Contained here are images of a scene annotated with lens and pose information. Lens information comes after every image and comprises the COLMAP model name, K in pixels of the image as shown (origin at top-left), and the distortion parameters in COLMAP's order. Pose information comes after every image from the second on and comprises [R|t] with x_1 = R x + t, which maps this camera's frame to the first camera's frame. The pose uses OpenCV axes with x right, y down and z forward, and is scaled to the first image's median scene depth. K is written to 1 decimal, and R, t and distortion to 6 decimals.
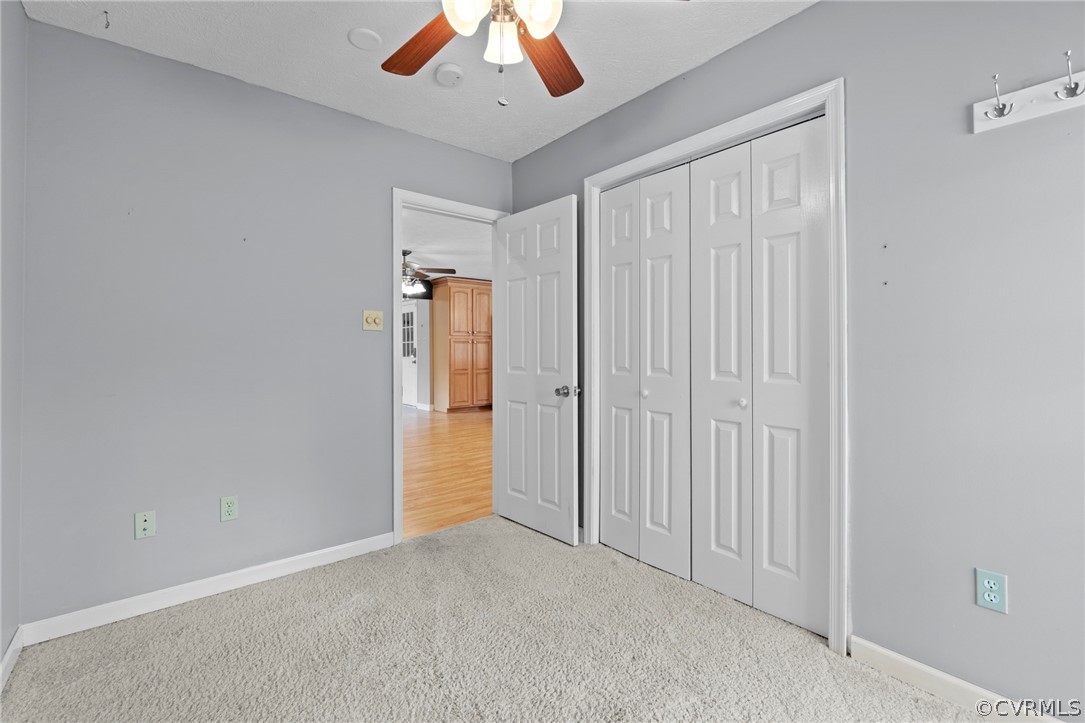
lens RADIAL K [[467.4, 0, 545.6], [0, 467.4, 351.1], [0, 0, 1]] dist [-0.006299, 0.001192]
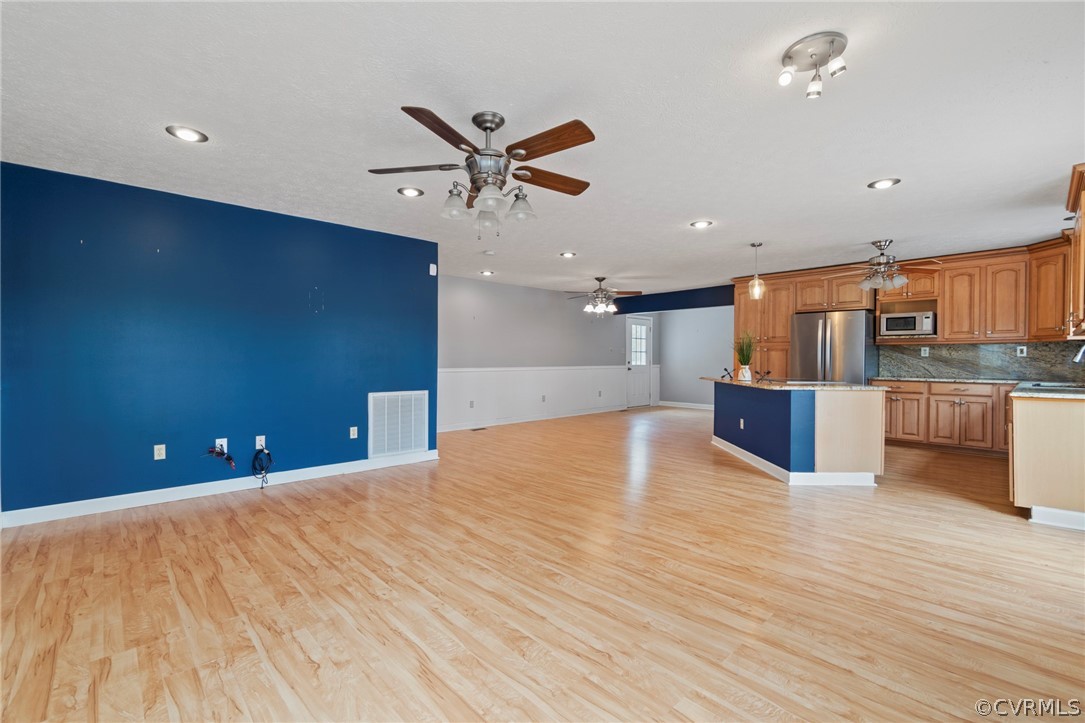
lens RADIAL K [[467.4, 0, 533.7], [0, 467.4, 368.1], [0, 0, 1]] dist [-0.006299, 0.001192]
pose [[0.048334, 0.027236, -0.998460, 0.669703], [-0.004477, 0.999624, 0.027051, -0.007113], [0.998821, 0.003163, 0.048437, 0.546863]]
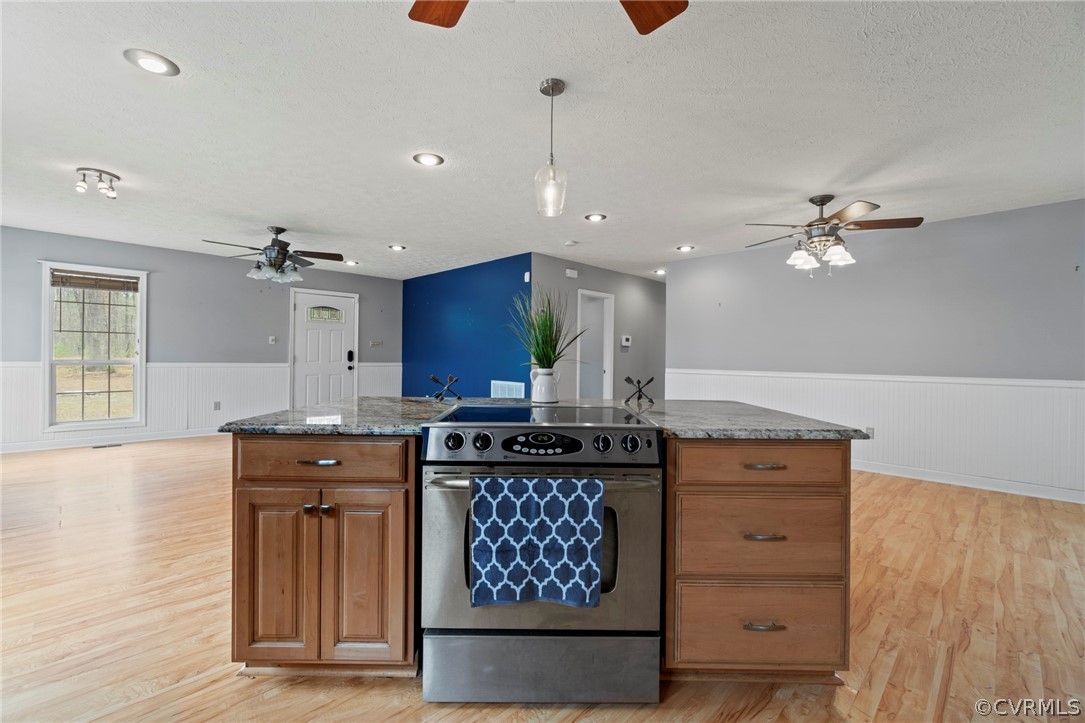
lens RADIAL K [[467.4, 0, 548.9], [0, 467.4, 354.2], [0, 0, 1]] dist [-0.006299, 0.001192]
pose [[-0.995960, -0.009106, -0.089339, 0.072483], [-0.009115, 0.999958, -0.000314, -0.005337], [0.089338, 0.000502, -0.996001, 1.131329]]
